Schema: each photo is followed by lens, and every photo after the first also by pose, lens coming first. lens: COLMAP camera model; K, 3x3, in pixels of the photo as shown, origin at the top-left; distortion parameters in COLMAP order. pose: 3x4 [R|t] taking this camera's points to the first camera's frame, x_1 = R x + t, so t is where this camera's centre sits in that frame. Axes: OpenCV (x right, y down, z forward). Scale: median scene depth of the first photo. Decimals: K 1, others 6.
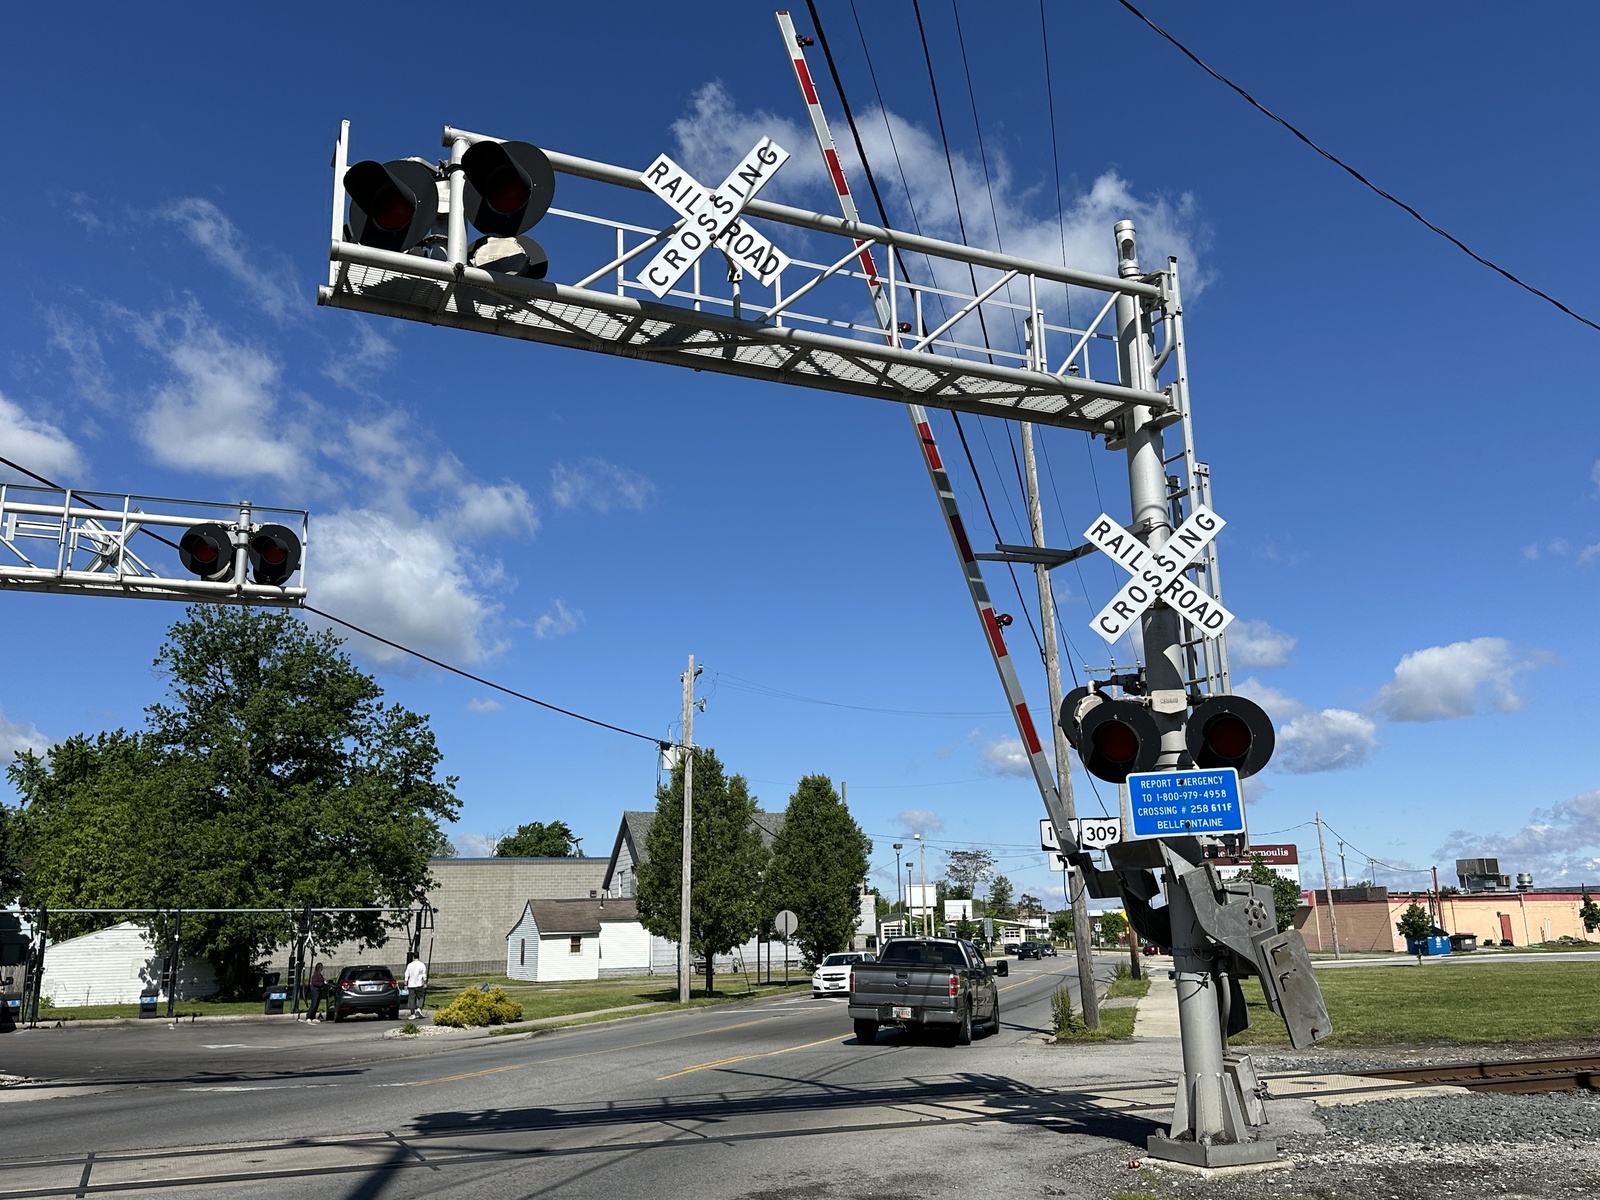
lens RADIAL K [[1392.9, 0, 822.1], [0, 1392.9, 594.2], [0, 0, 1]] dist [0.113016, -0.203244]
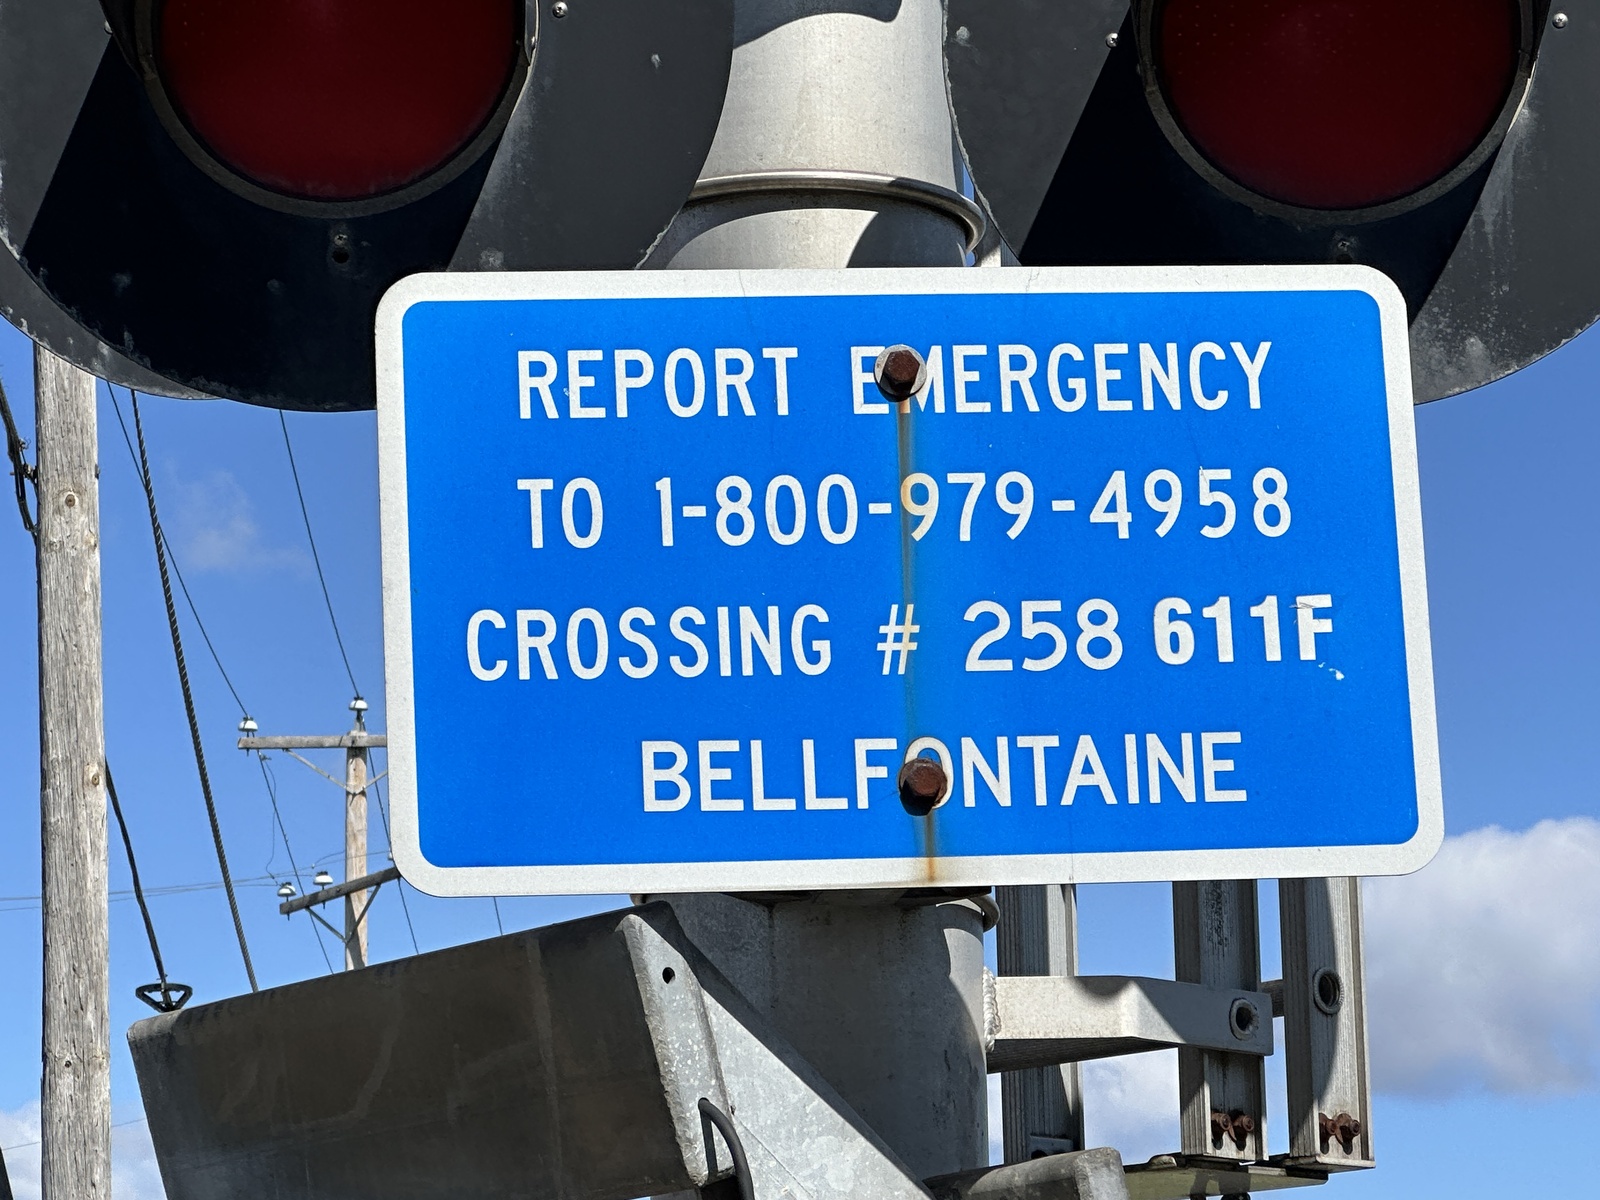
lens RADIAL K [[5475.9, 0, 811.8], [0, 5475.9, 607.8], [0, 0, 1]] dist [0.068812, 0.000000]
pose [[0.957107, 0.074199, 0.280072, 0.111062], [-0.078275, 0.996926, 0.003379, 0.119907], [-0.278960, -0.025156, 0.959973, 0.492764]]
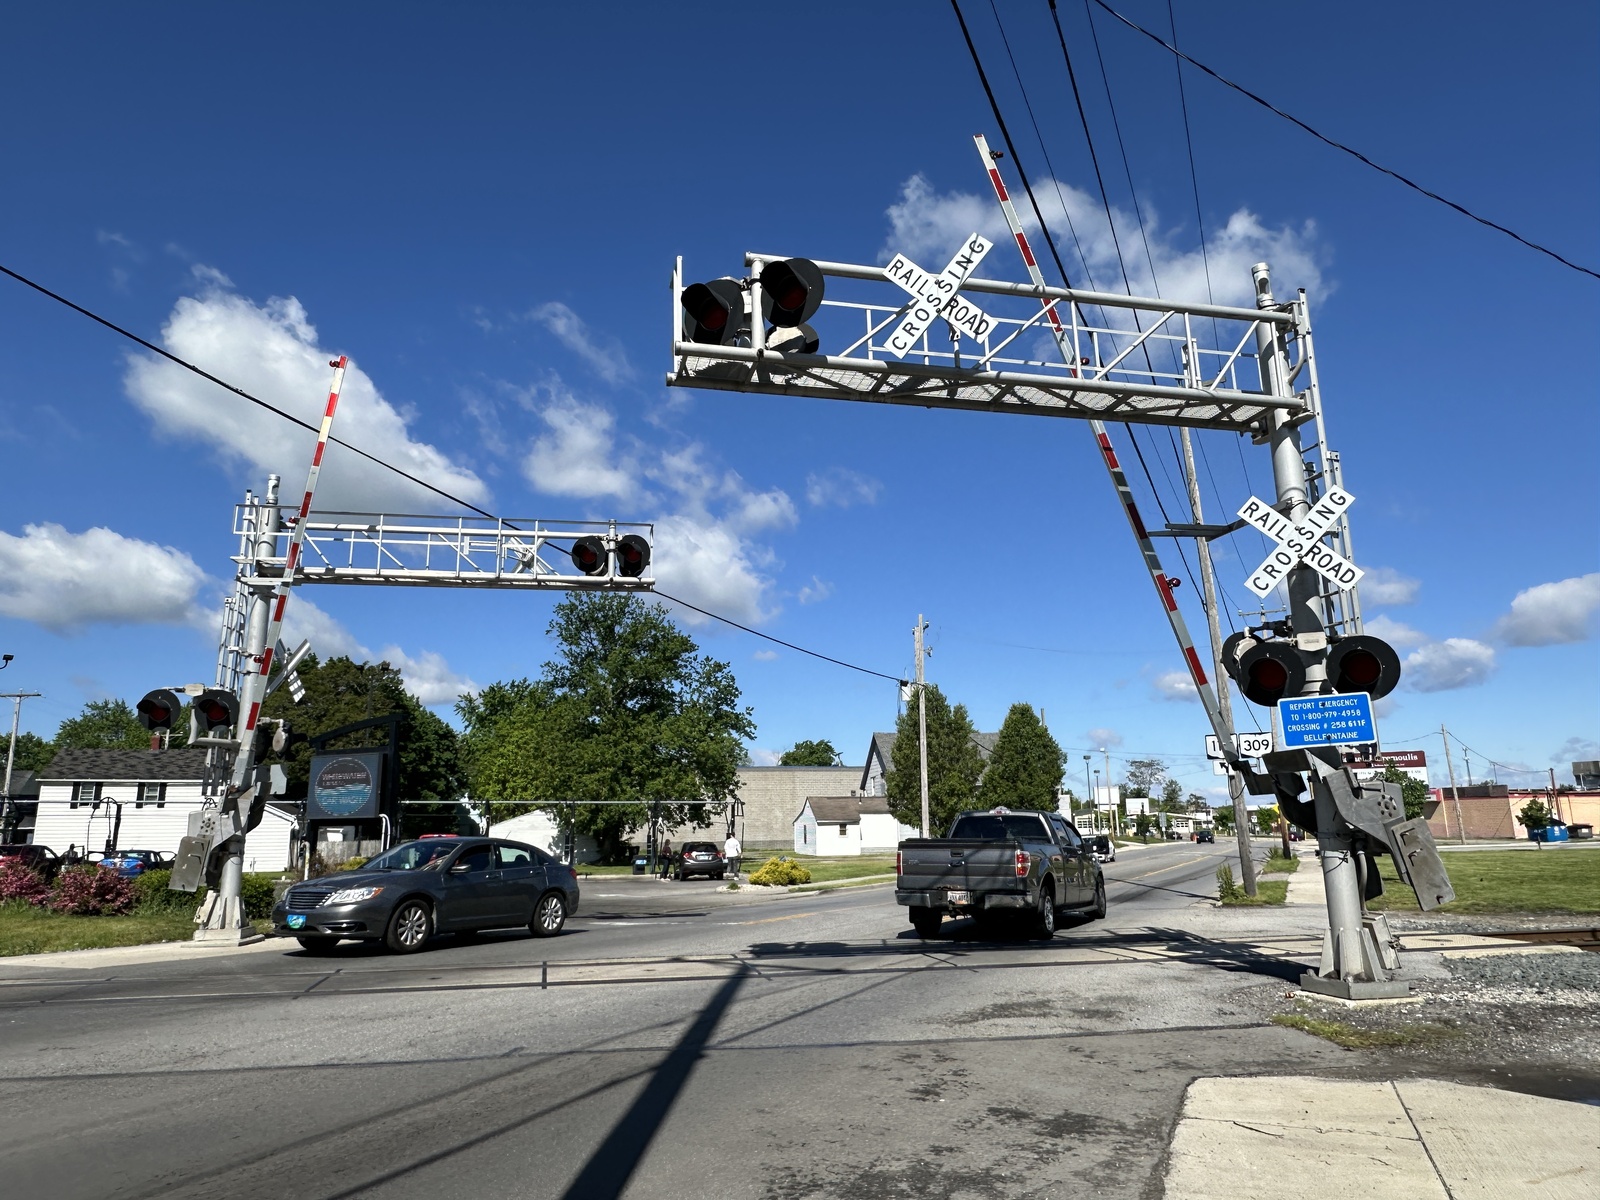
lens RADIAL K [[1067.2, 0, 781.8], [0, 1067.2, 601.9], [0, 0, 1]] dist [-0.021045, 0.006659]
pose [[0.975510, -0.037164, -0.216792, -0.009536], [0.044249, 0.998630, 0.027917, -0.006536], [0.215457, -0.036826, 0.975819, -0.036629]]
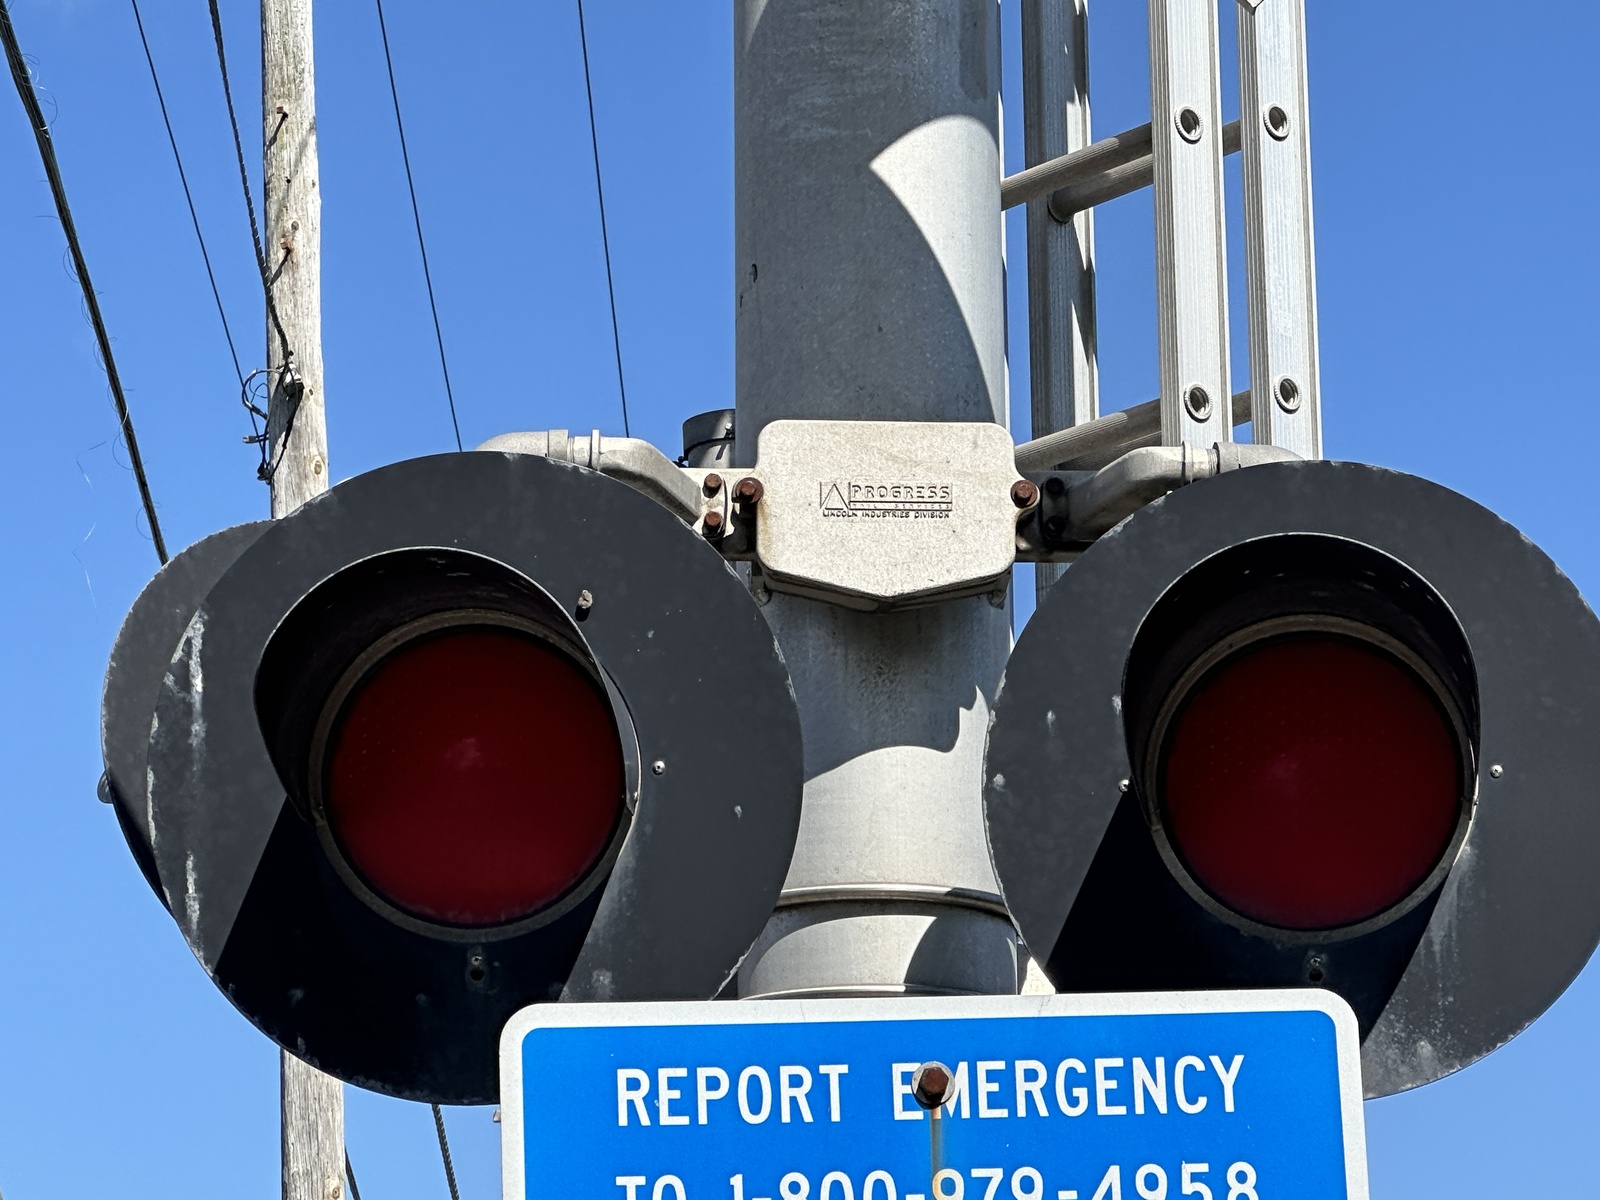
lens RADIAL K [[6029.5, 0, 807.2], [0, 6029.5, 608.9], [0, 0, 1]] dist [-0.065205, 0.000000]
pose [[0.971335, 0.082040, 0.223109, 0.098375], [-0.072688, 0.996109, -0.049824, 0.095104], [-0.226328, 0.032179, 0.973519, 0.385460]]
